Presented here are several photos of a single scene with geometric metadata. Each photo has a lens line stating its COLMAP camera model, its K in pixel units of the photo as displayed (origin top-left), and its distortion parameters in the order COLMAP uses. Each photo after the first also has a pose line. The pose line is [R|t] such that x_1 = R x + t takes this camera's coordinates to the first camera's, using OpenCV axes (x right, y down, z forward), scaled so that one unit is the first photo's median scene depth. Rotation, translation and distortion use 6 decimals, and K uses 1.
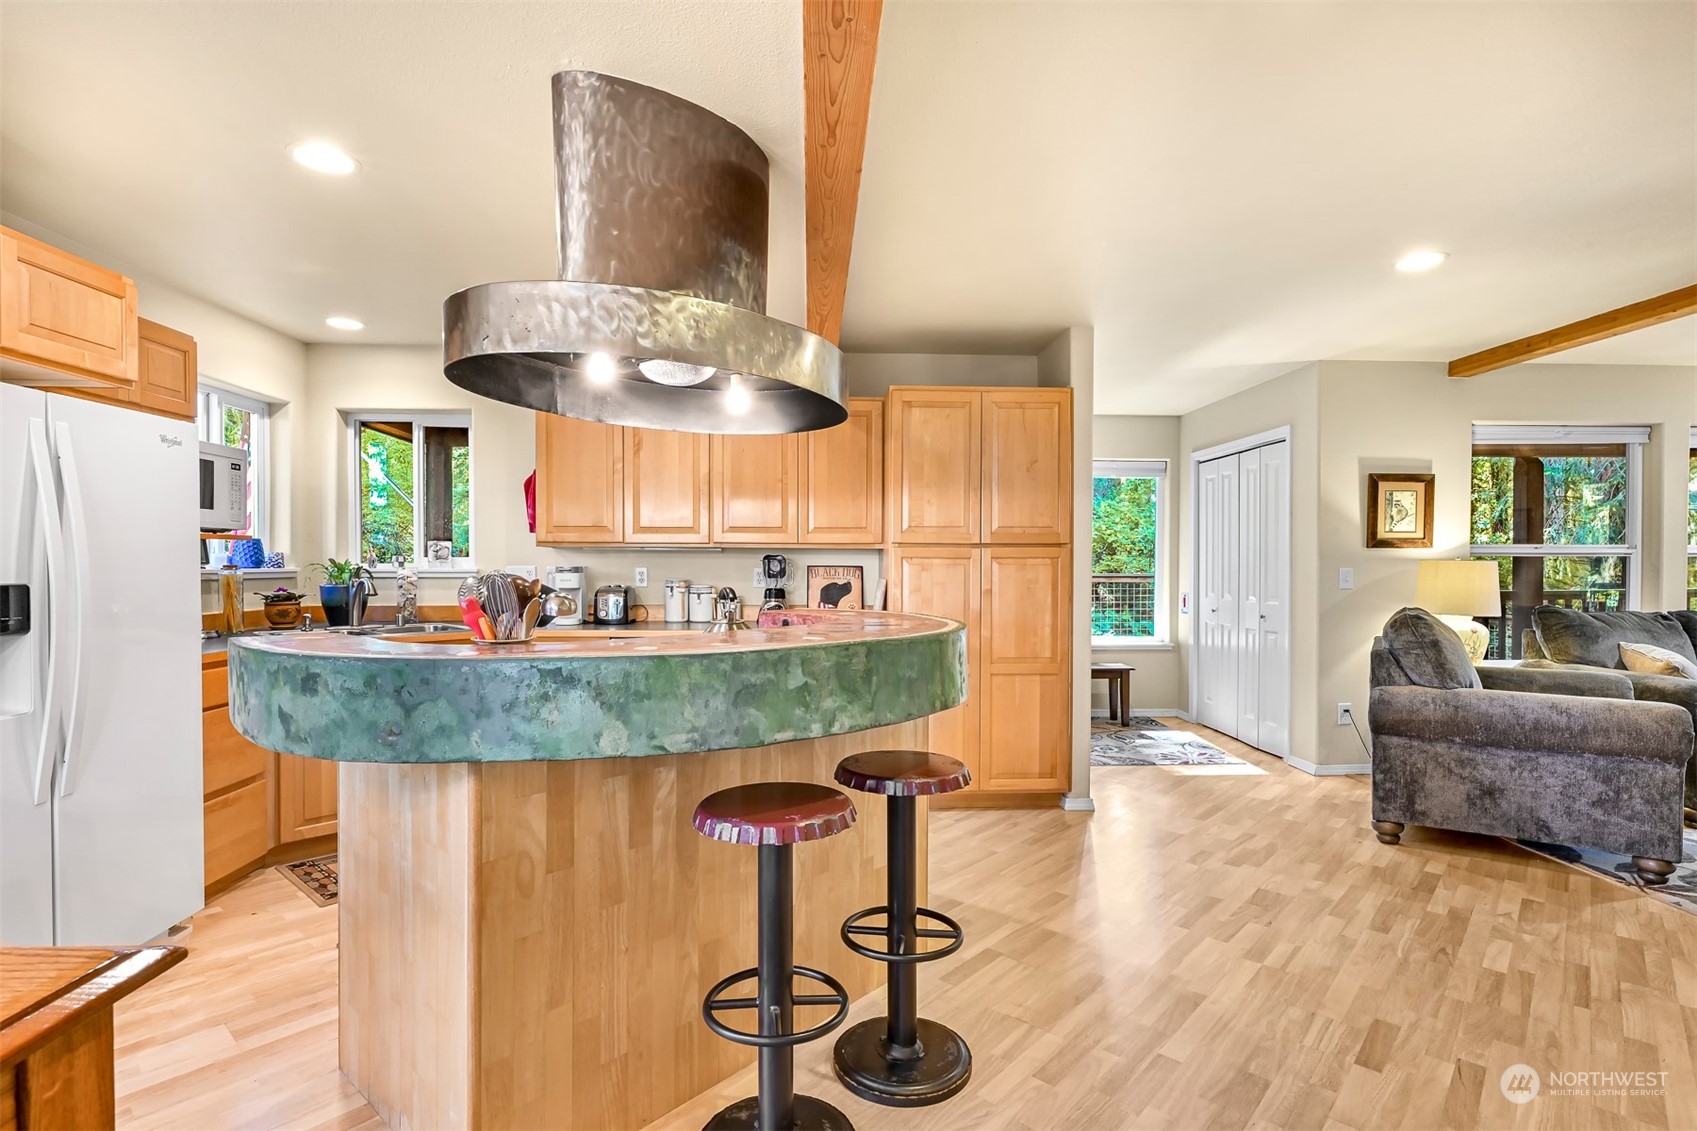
lens RADIAL K [[819.7, 0, 848.5], [0, 819.7, 577.7], [0, 0, 1]] dist [-0.002875, 0.000307]
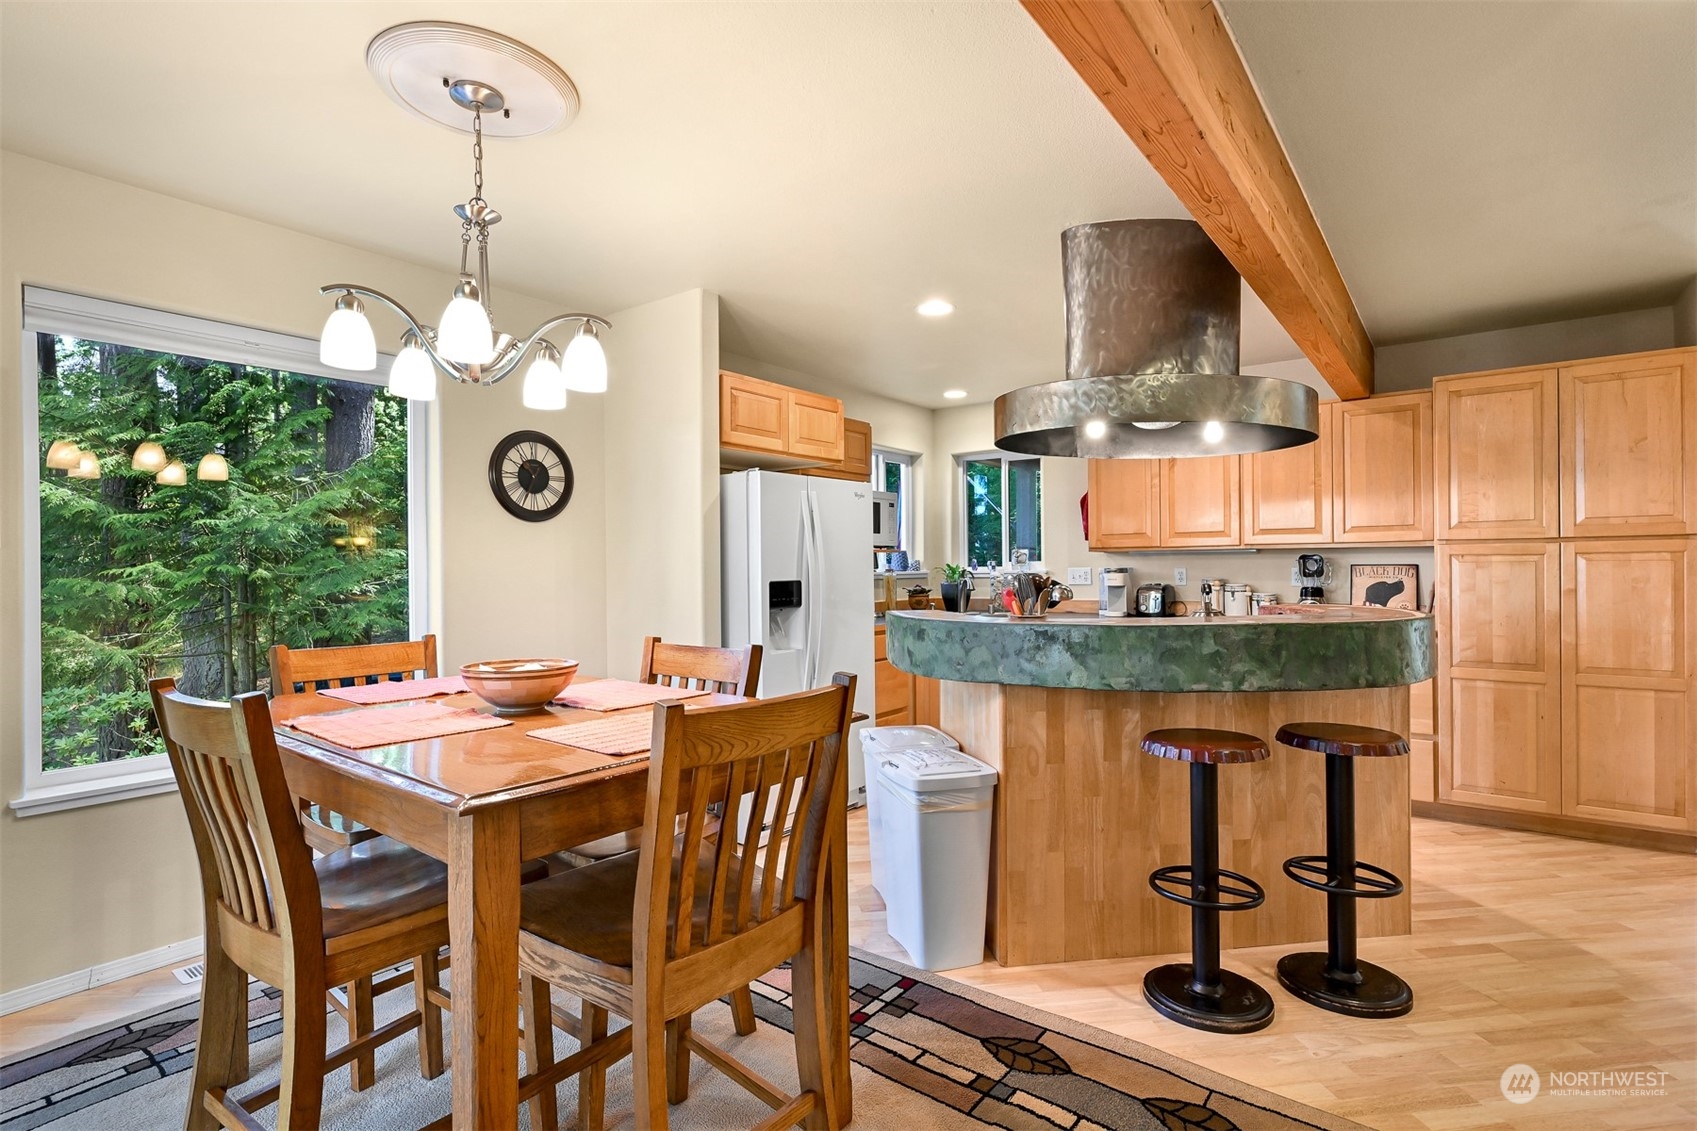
lens RADIAL K [[833.1, 0, 848.5], [0, 833.1, 565.5], [0, 0, 1]] dist [0.000543, 0.000263]
pose [[0.764495, -0.012148, -0.644516, 0.216482], [0.001505, 0.999853, -0.017059, 0.004559], [0.644628, 0.012071, 0.764401, -0.271725]]
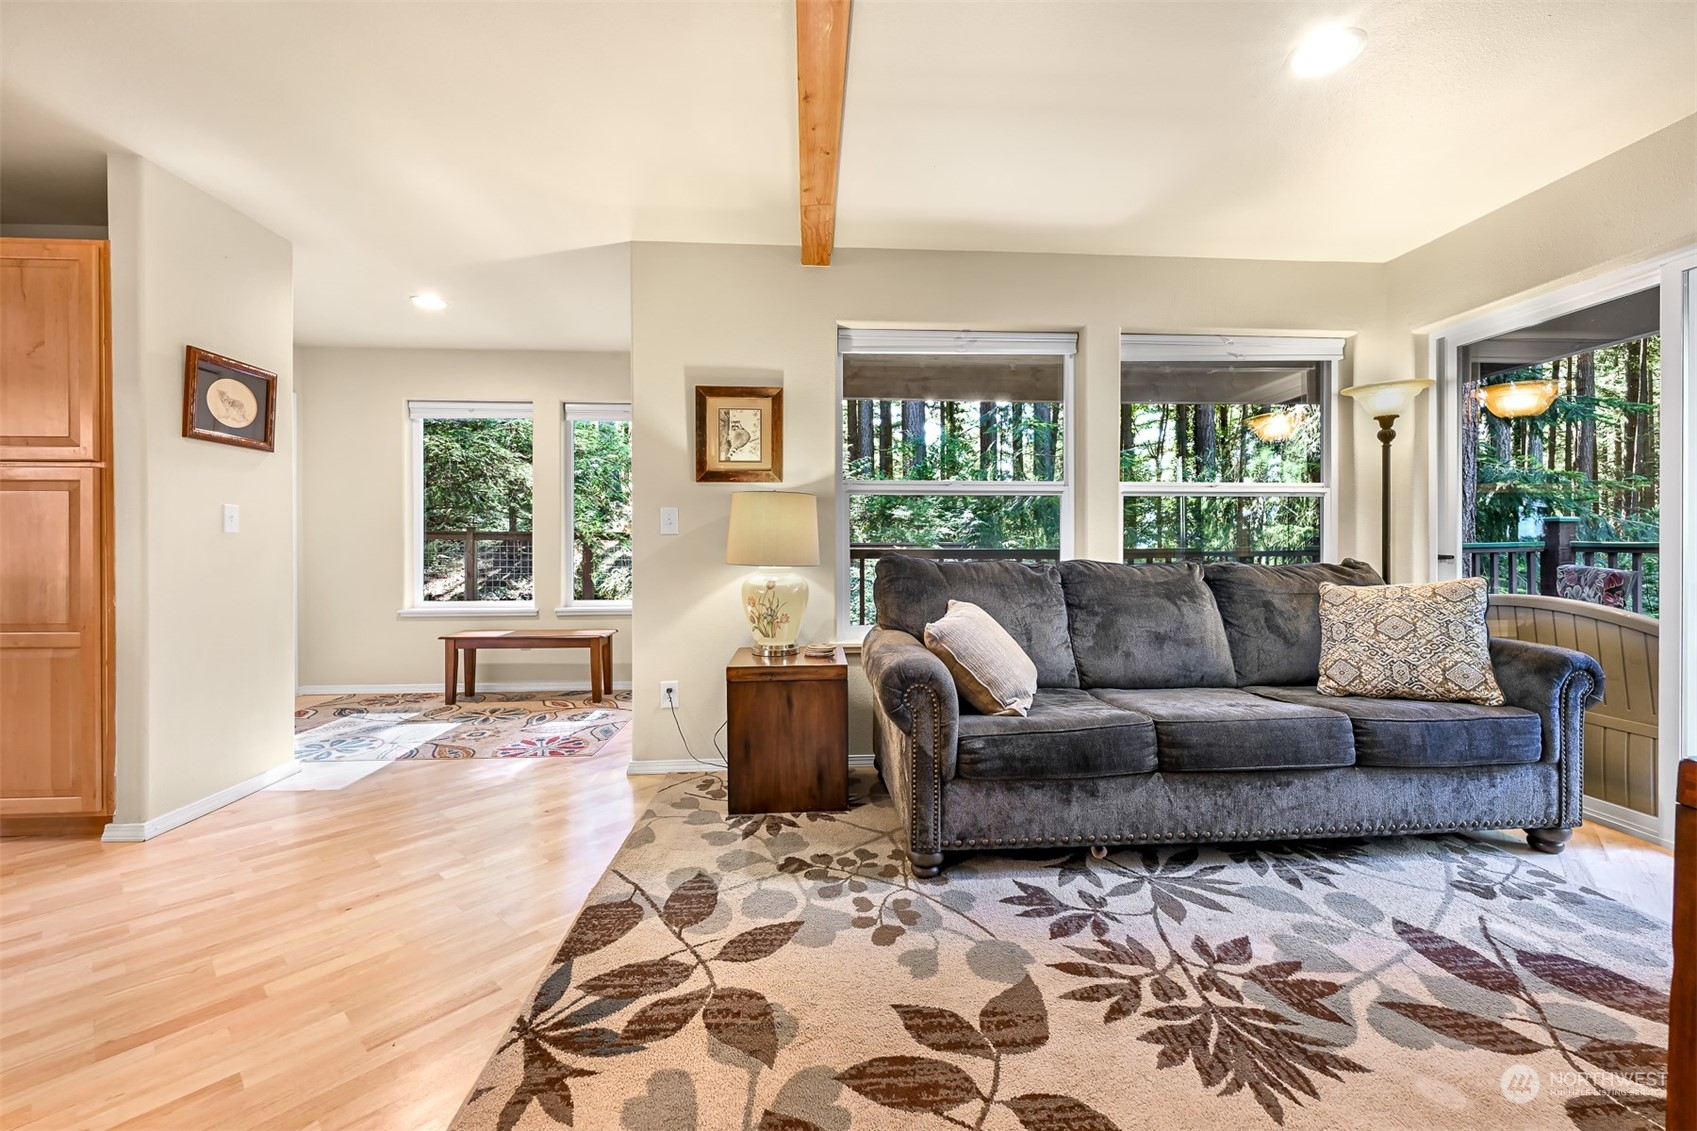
lens RADIAL K [[681.8, 0, 851.2], [0, 681.8, 553.8], [0, 0, 1]] dist [-0.000490, -0.000015]
pose [[0.999908, -0.002591, 0.013301, 1.282368], [0.002661, 0.999982, -0.005288, 0.060172], [-0.013287, 0.005323, 0.999898, 0.576743]]
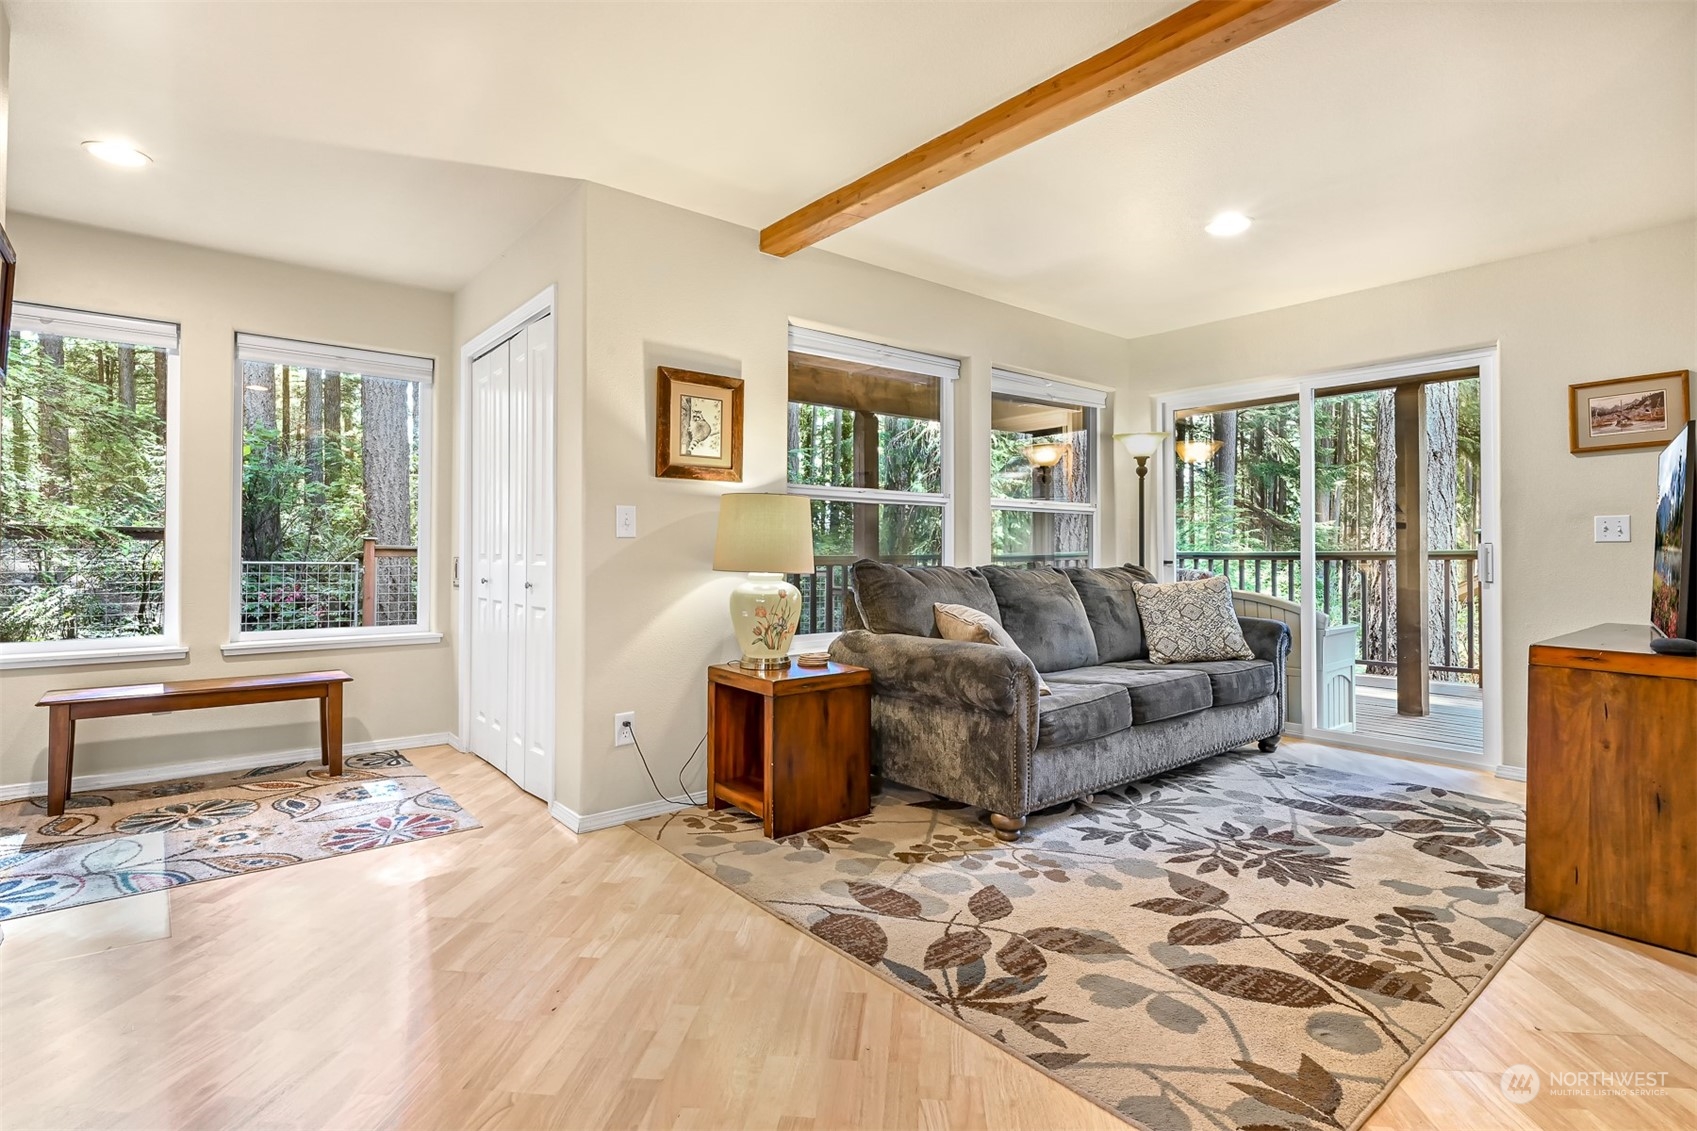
lens RADIAL K [[844.2, 0, 844.7], [0, 844.2, 547.1], [0, 0, 1]] dist [0.004326, 0.000423]
pose [[0.803541, 0.005282, 0.595226, 0.573616], [0.006196, 0.999832, -0.017237, 0.056778], [-0.595217, 0.017538, 0.803373, 0.584559]]
